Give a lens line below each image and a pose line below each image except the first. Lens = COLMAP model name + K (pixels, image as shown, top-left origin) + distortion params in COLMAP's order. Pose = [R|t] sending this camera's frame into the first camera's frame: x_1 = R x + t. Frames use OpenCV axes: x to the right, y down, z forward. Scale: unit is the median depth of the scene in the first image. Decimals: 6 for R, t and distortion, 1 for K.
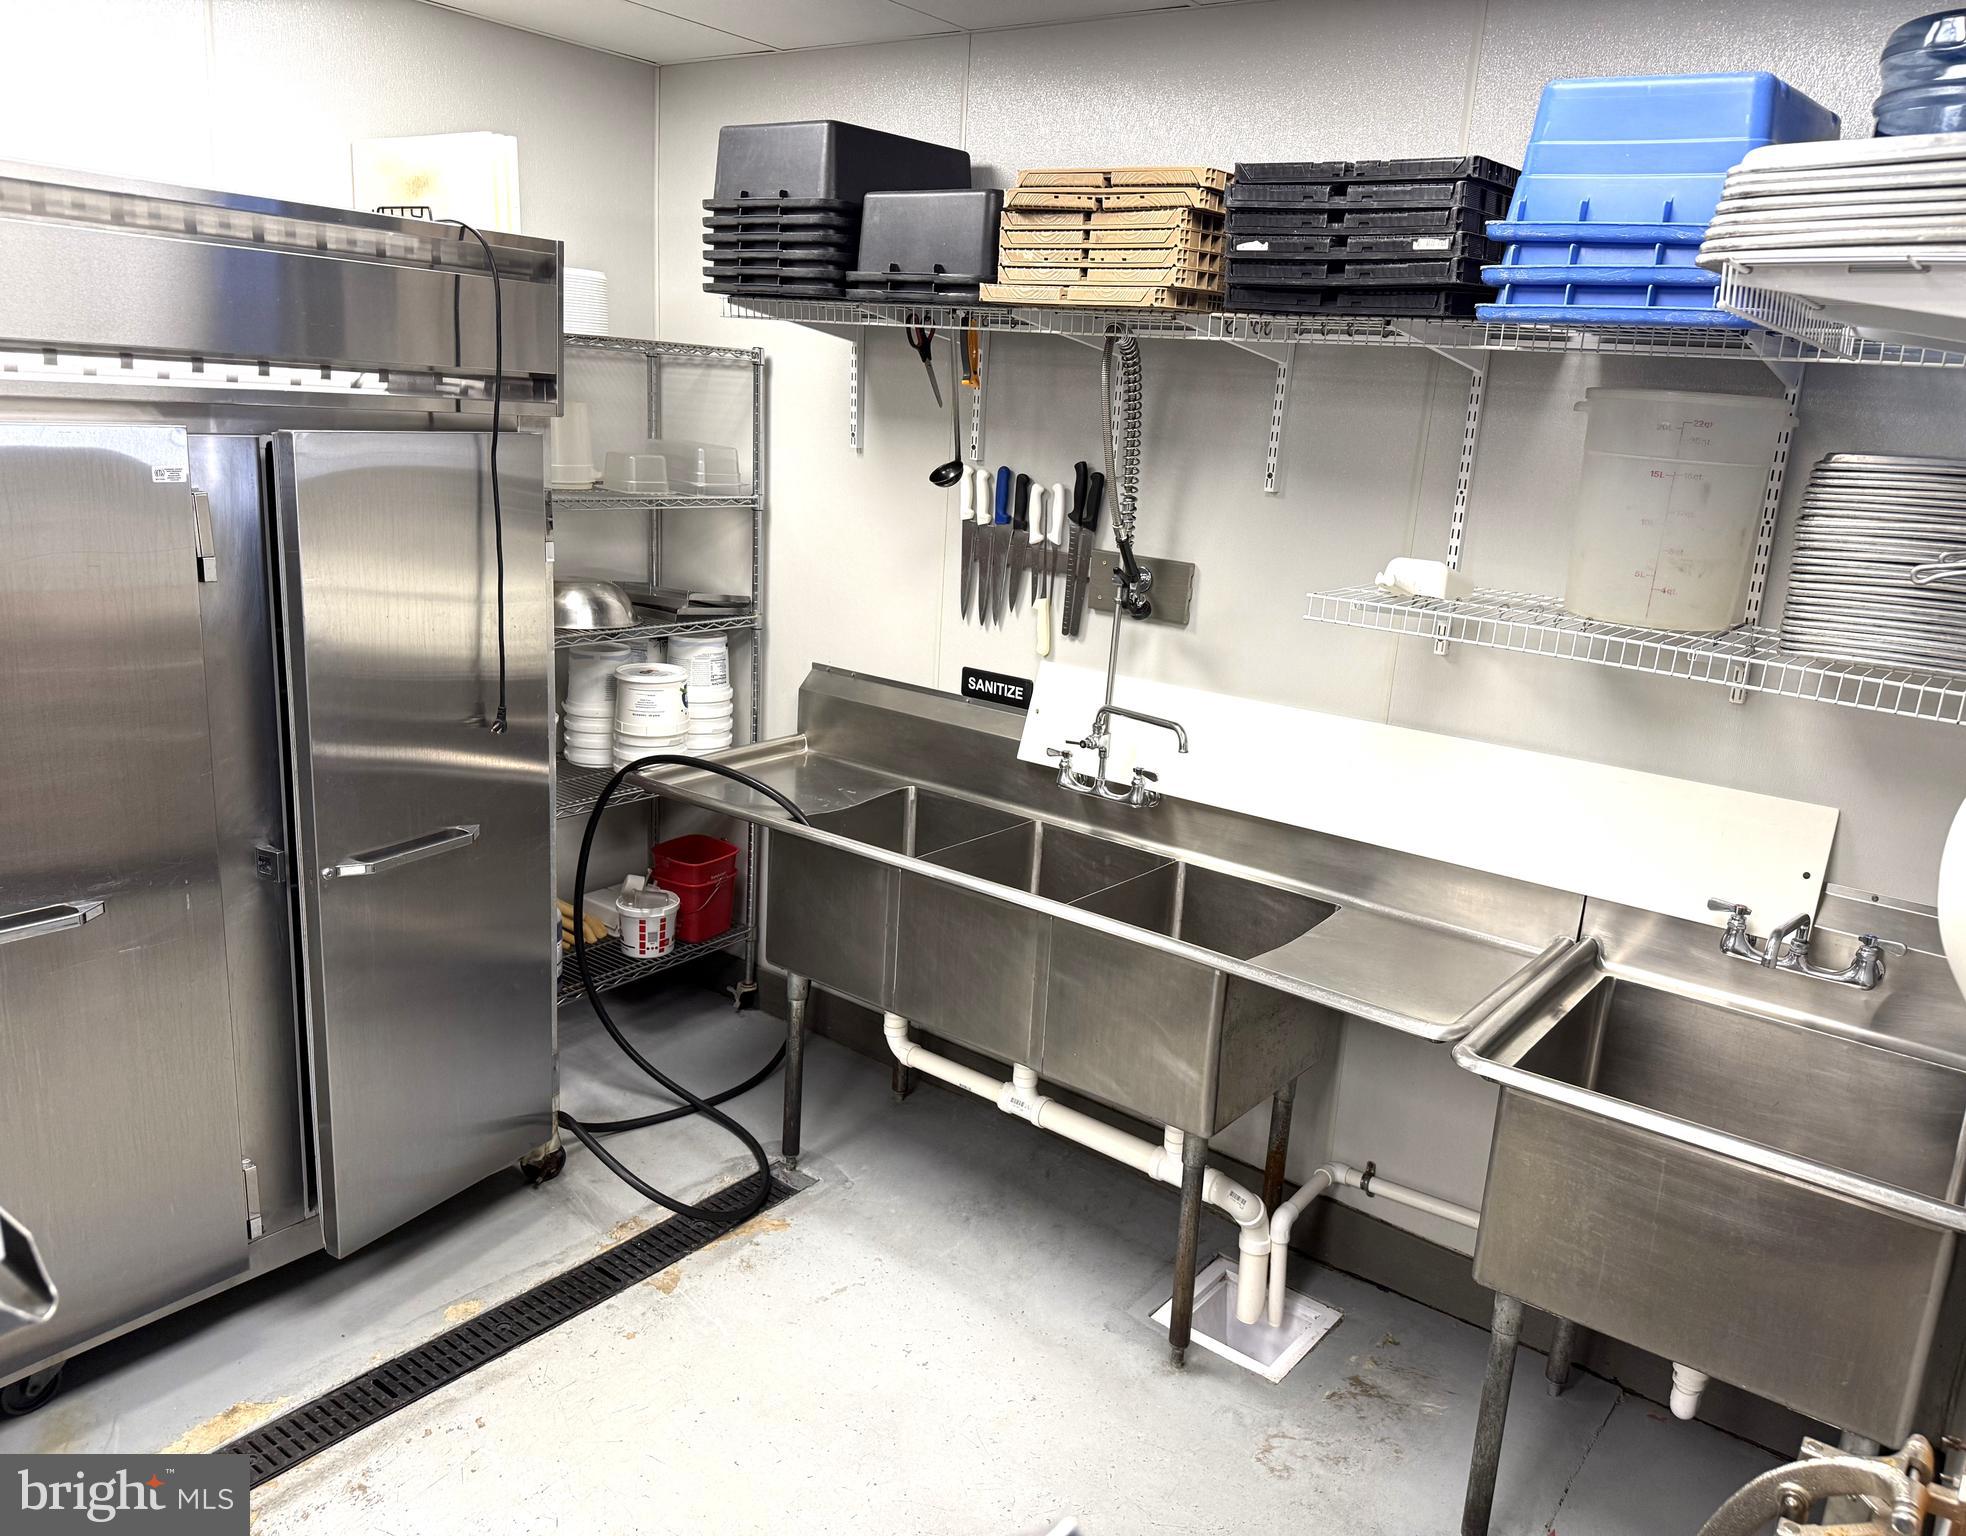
lens RADIAL K [[1429.5, 0, 1035.2], [0, 1429.5, 772.4], [0, 0, 1]] dist [0.148414, -0.253955]
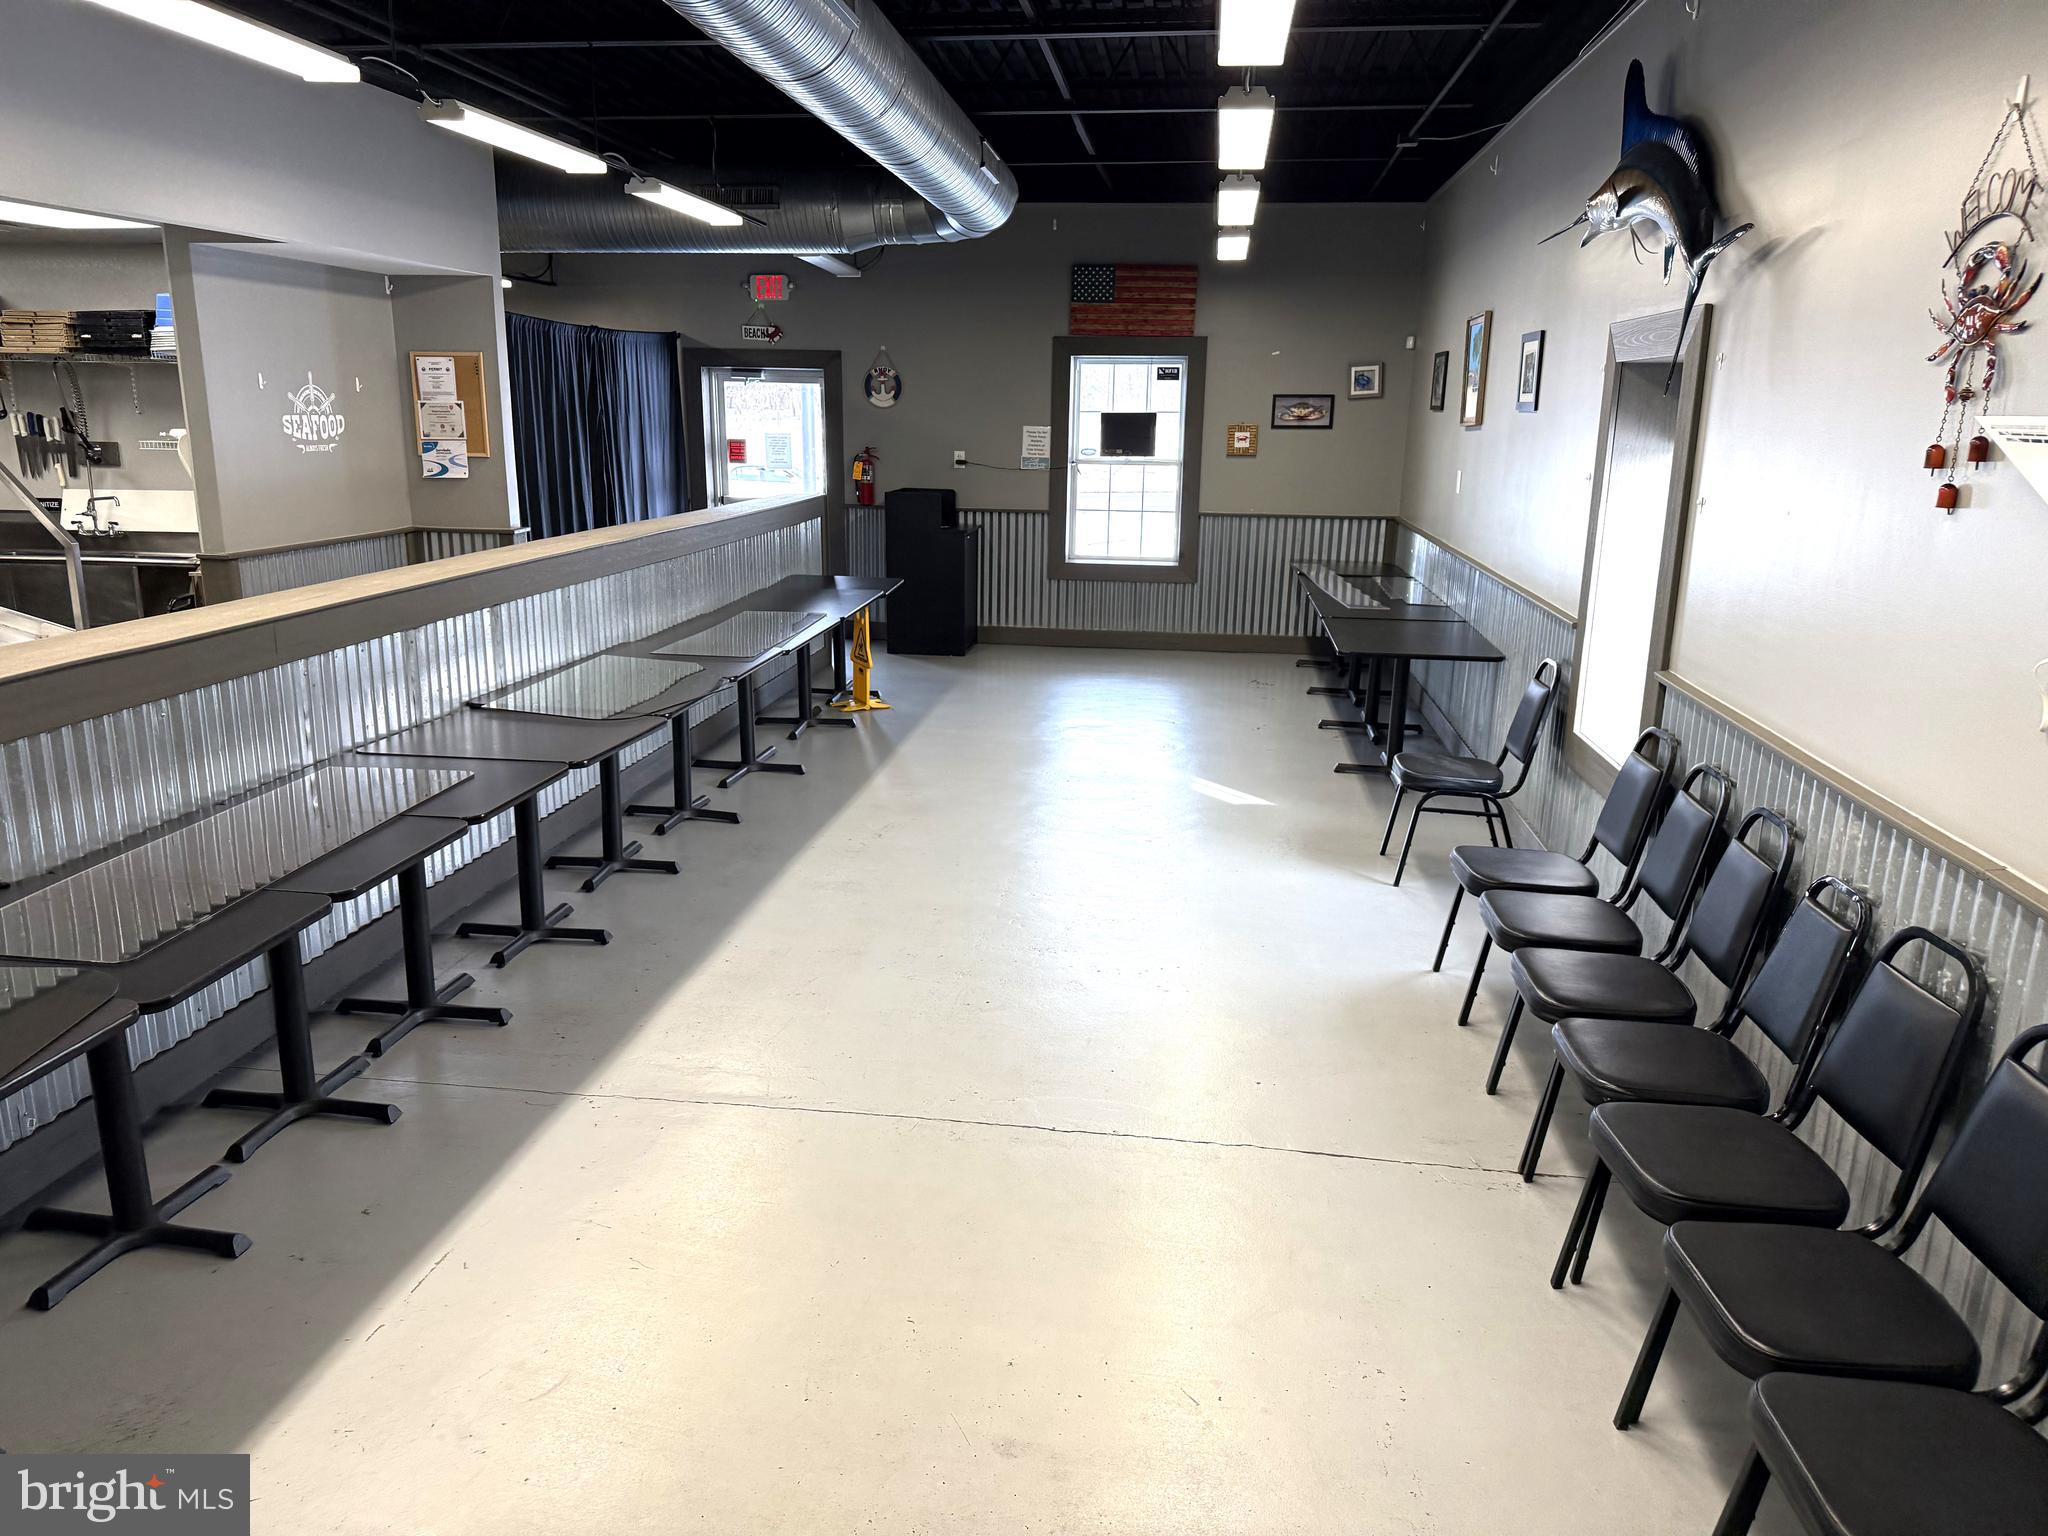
lens RADIAL K [[1437.7, 0, 973.5], [0, 1437.7, 769.6], [0, 0, 1]] dist [0.095365, -0.101804]
pose [[0.884279, -0.173970, 0.433341, 0.216404], [0.167884, 0.984402, 0.052615, 0.544195], [-0.435736, 0.026224, 0.899693, -2.012007]]
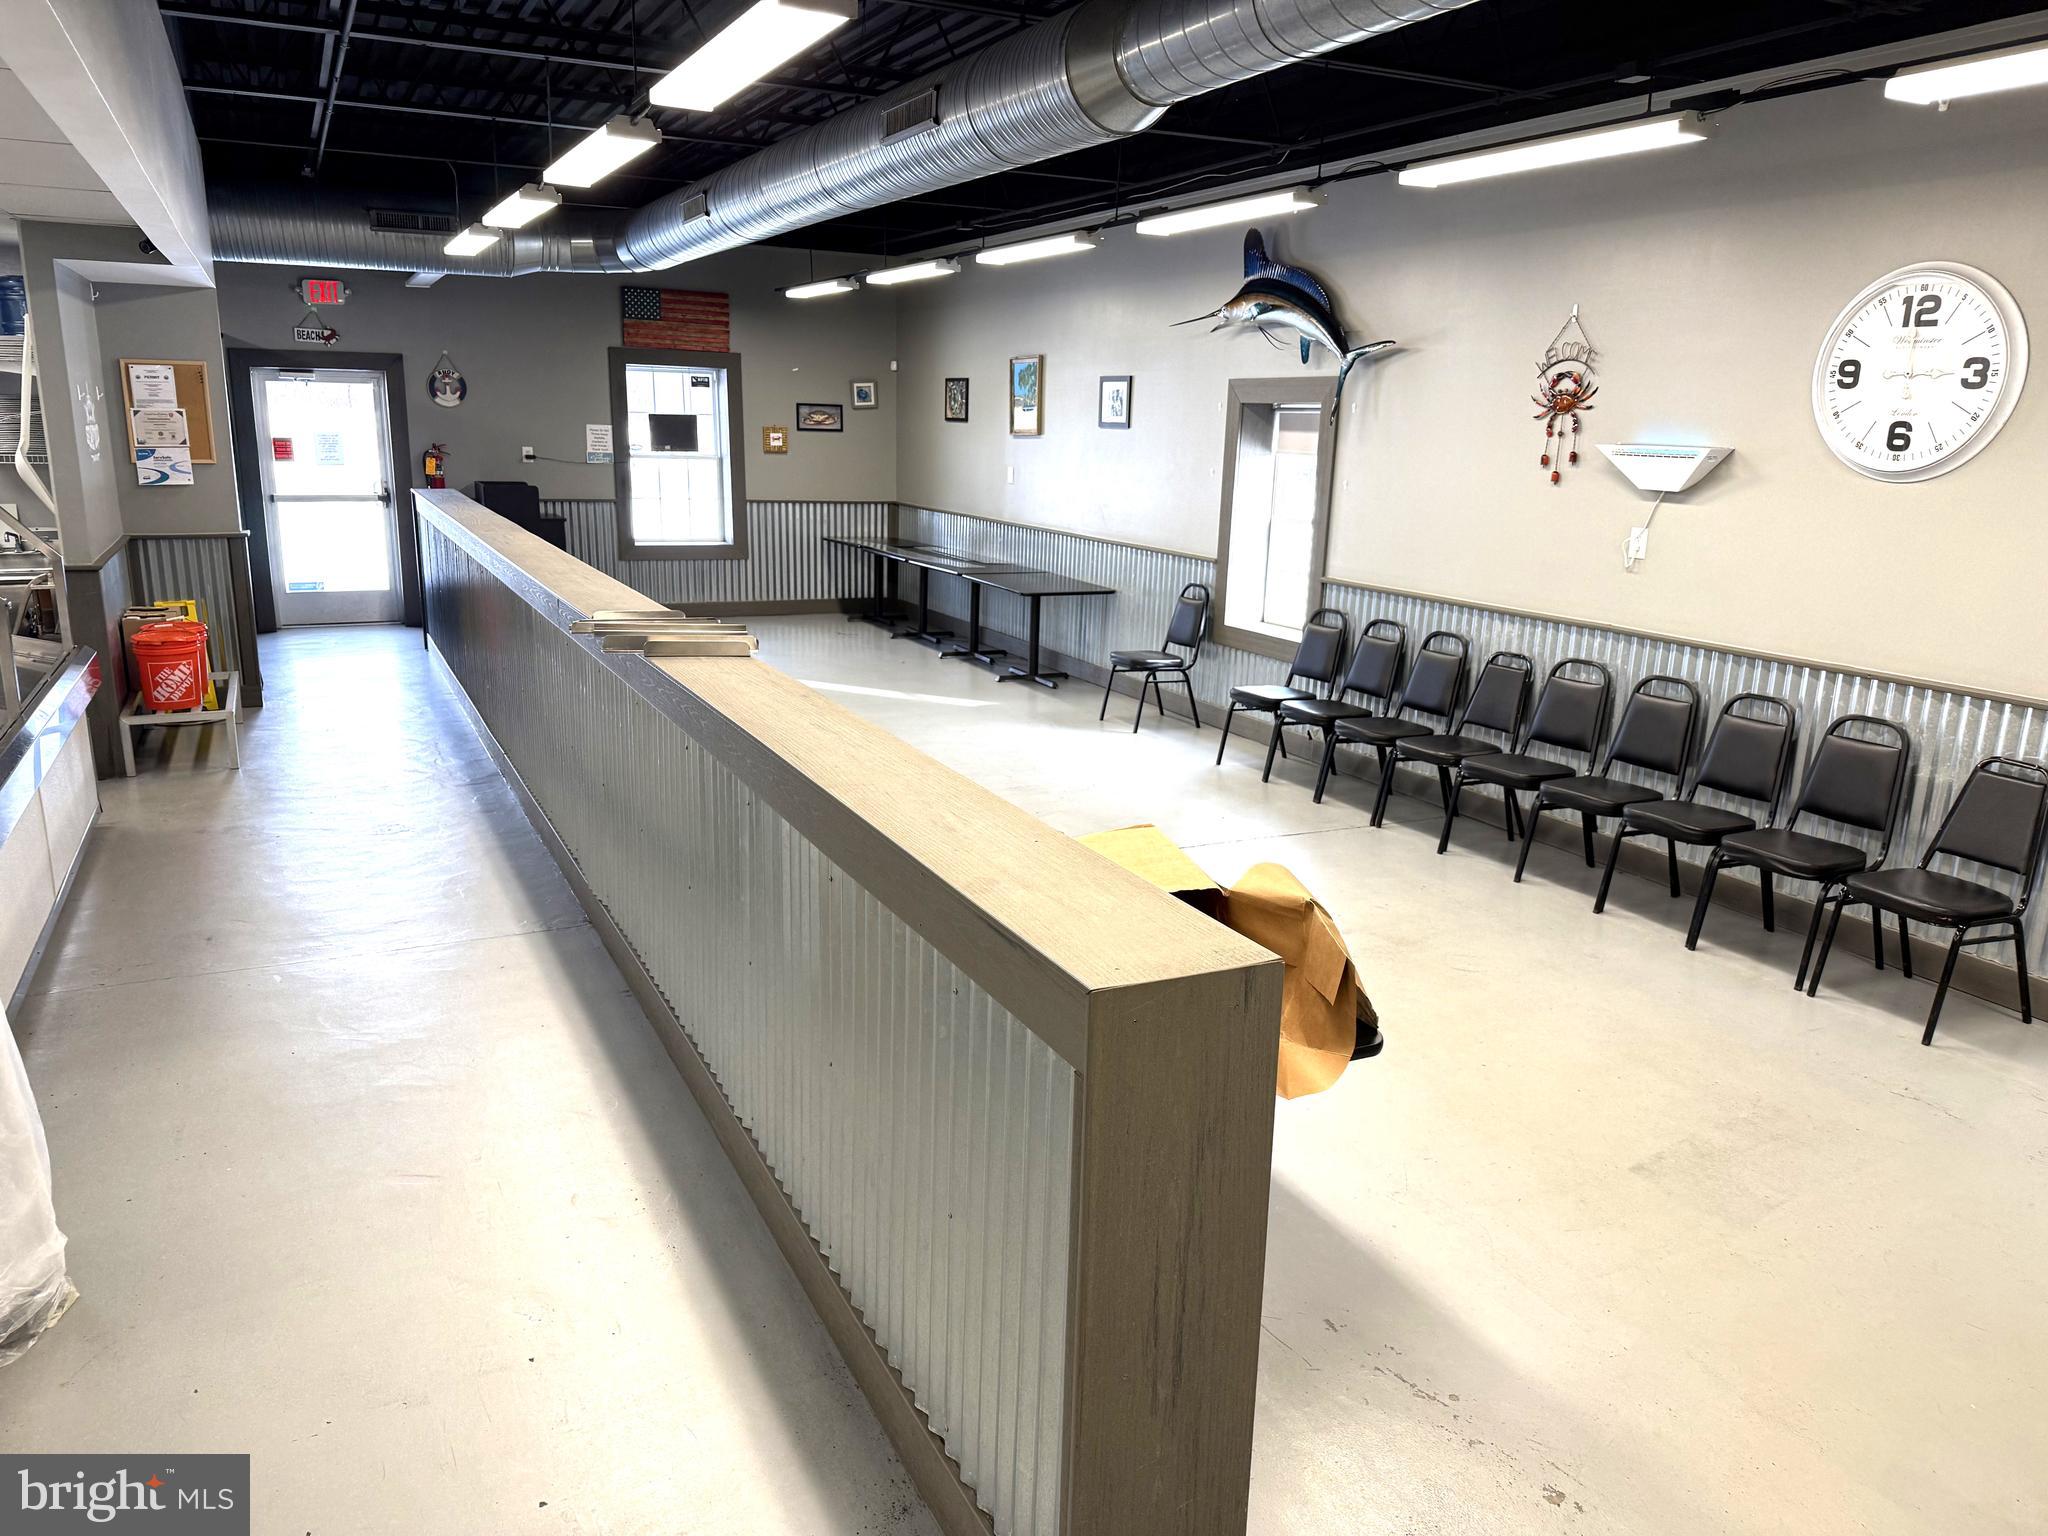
lens RADIAL K [[1437.7, 0, 973.5], [0, 1437.7, 769.6], [0, 0, 1]] dist [0.095365, -0.101804]
pose [[0.477466, -0.279010, 0.833174, -0.980448], [0.235555, 0.954179, 0.184543, 0.362869], [-0.846487, 0.108146, 0.521310, -1.828692]]
